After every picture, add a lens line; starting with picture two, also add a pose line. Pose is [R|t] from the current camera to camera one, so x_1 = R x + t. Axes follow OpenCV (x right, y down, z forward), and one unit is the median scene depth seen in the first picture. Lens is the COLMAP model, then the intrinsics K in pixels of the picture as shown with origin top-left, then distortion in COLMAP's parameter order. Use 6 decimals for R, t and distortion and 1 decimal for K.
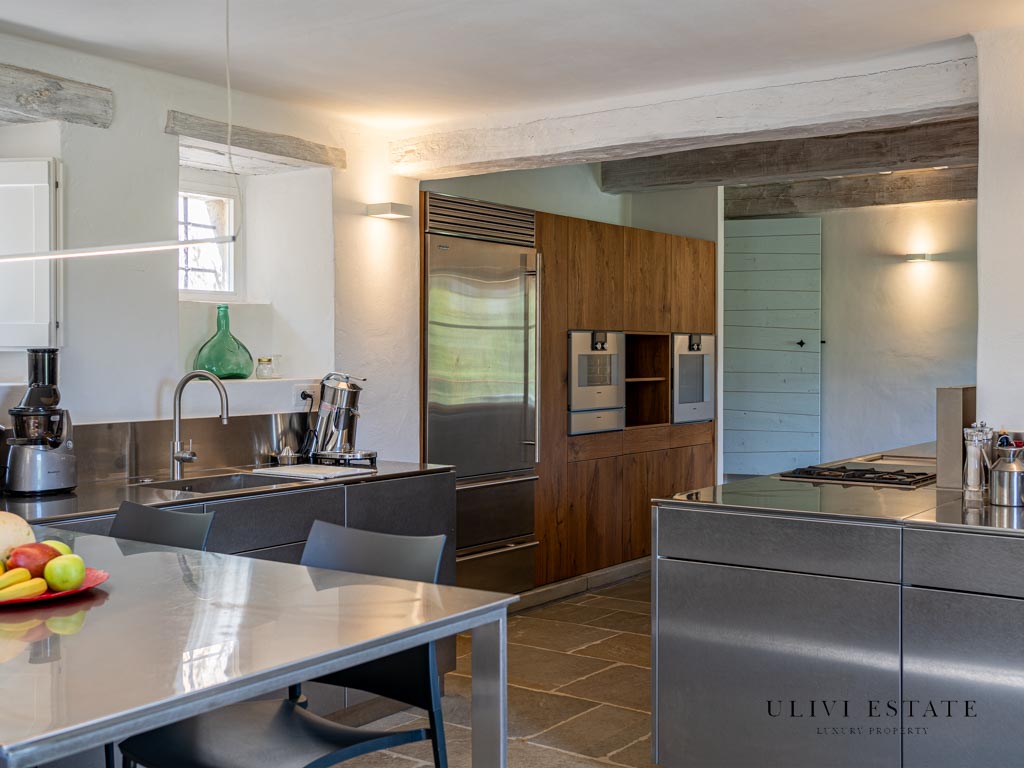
lens RADIAL K [[1139.9, 0, 510.9], [0, 1139.9, 380.3], [0, 0, 1]] dist [0.028729, 0.000000]
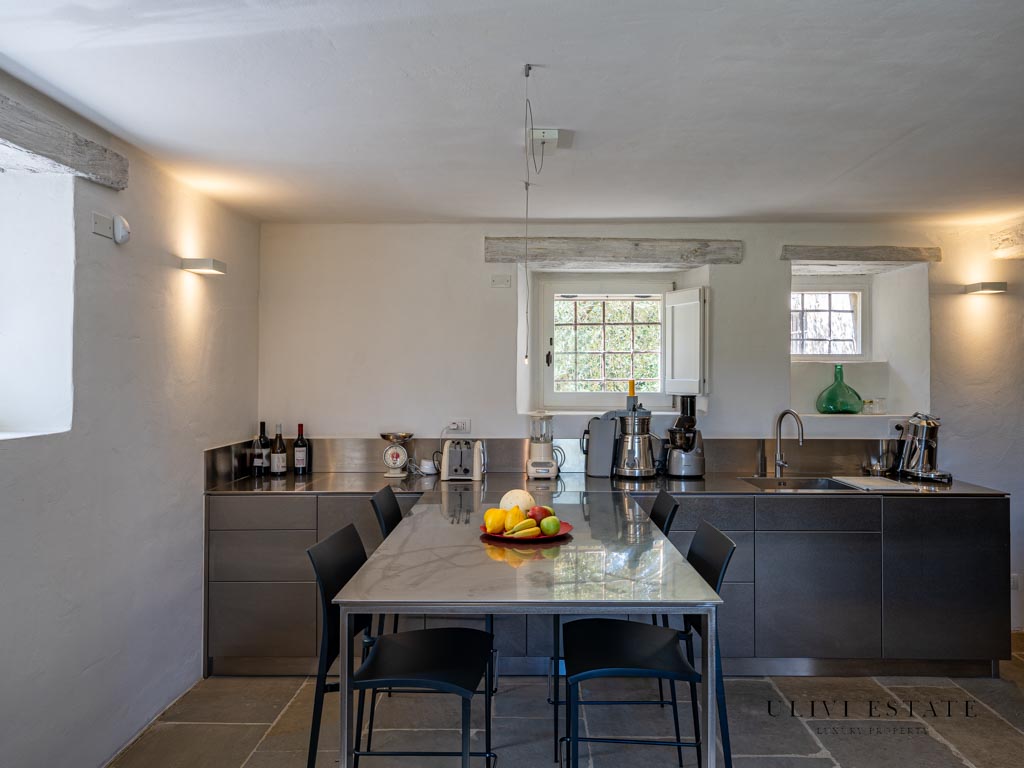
lens RADIAL K [[663.5, 0, 511.6], [0, 663.5, 381.7], [0, 0, 1]] dist [0.001615, -0.004637]
pose [[0.586487, 0.005781, -0.809938, 0.209075], [-0.021608, 0.999730, -0.008511, -0.026932], [0.809670, 0.022493, 0.586454, 0.139156]]
